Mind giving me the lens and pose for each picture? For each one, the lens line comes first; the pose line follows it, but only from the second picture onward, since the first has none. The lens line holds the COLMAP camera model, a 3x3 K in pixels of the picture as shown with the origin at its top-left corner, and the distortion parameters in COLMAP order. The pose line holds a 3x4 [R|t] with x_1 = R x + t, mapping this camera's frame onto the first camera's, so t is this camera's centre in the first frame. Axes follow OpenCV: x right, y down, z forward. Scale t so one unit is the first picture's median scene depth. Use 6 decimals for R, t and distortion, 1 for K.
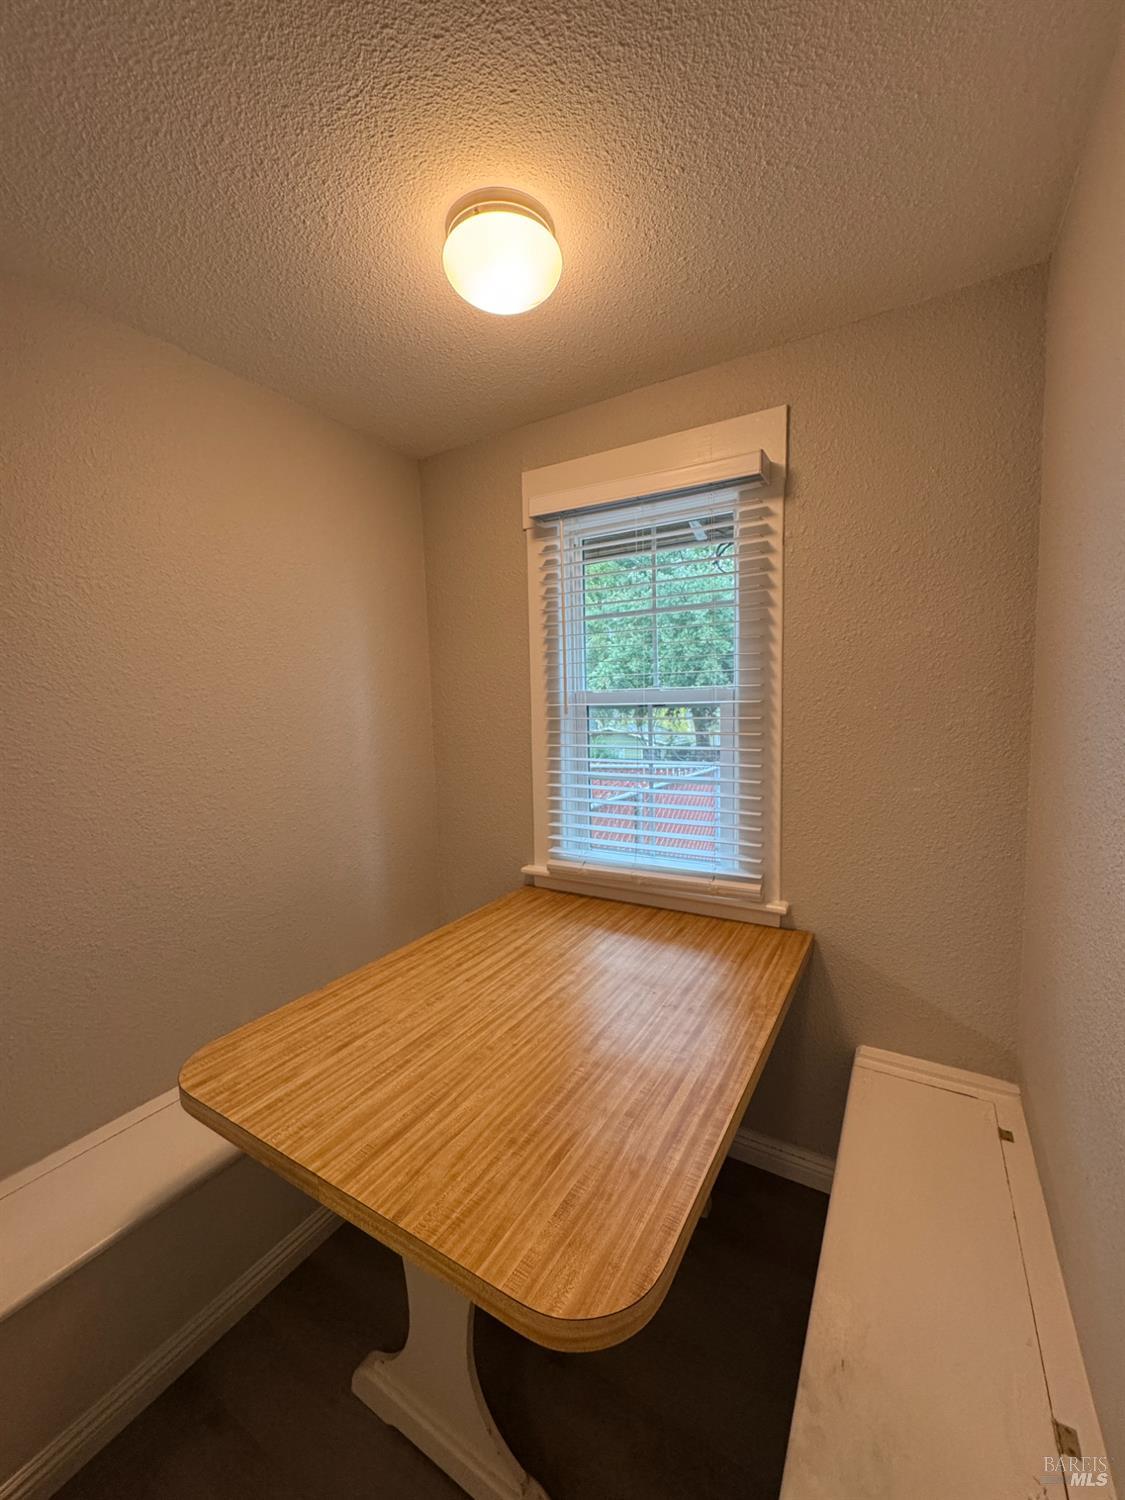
lens RADIAL K [[593.8, 0, 568.4], [0, 593.8, 747.7], [0, 0, 1]] dist [-0.004278, 0.000777]
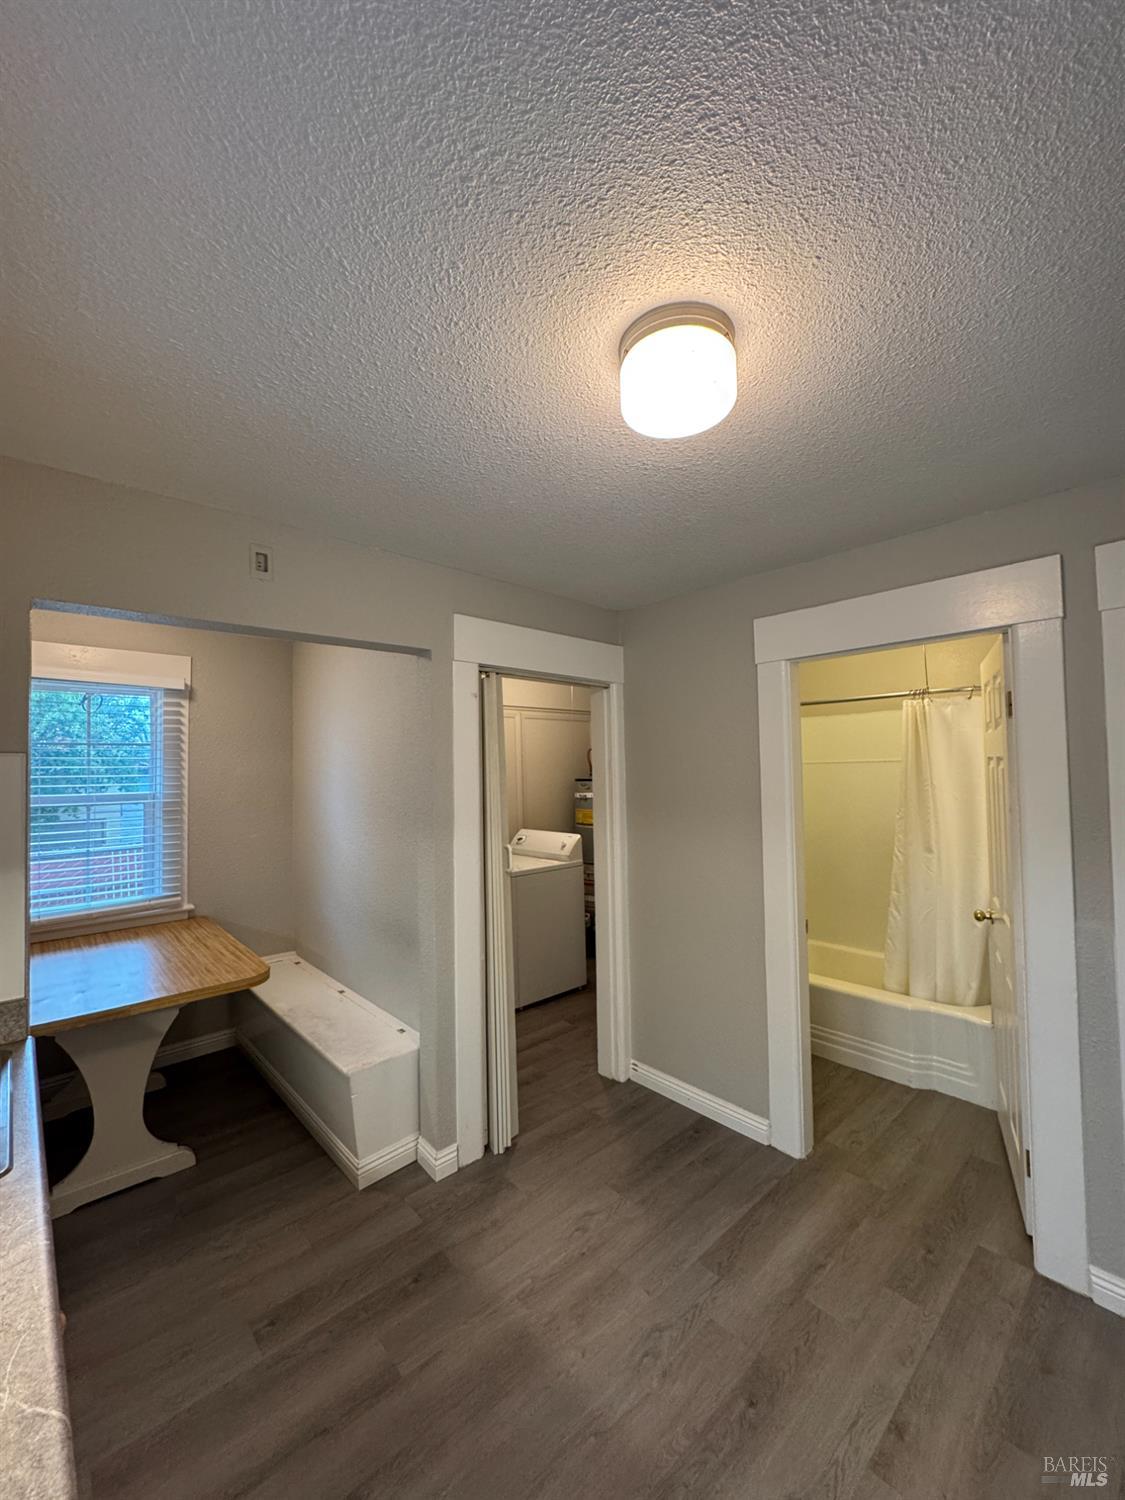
lens RADIAL K [[593.8, 0, 554.1], [0, 593.8, 749.4], [0, 0, 1]] dist [-0.004278, 0.000777]
pose [[0.291068, 0.056692, 0.955021, -0.979243], [0.088220, 0.992399, -0.085798, 0.027125], [-0.952626, 0.109225, 0.283854, -0.611831]]
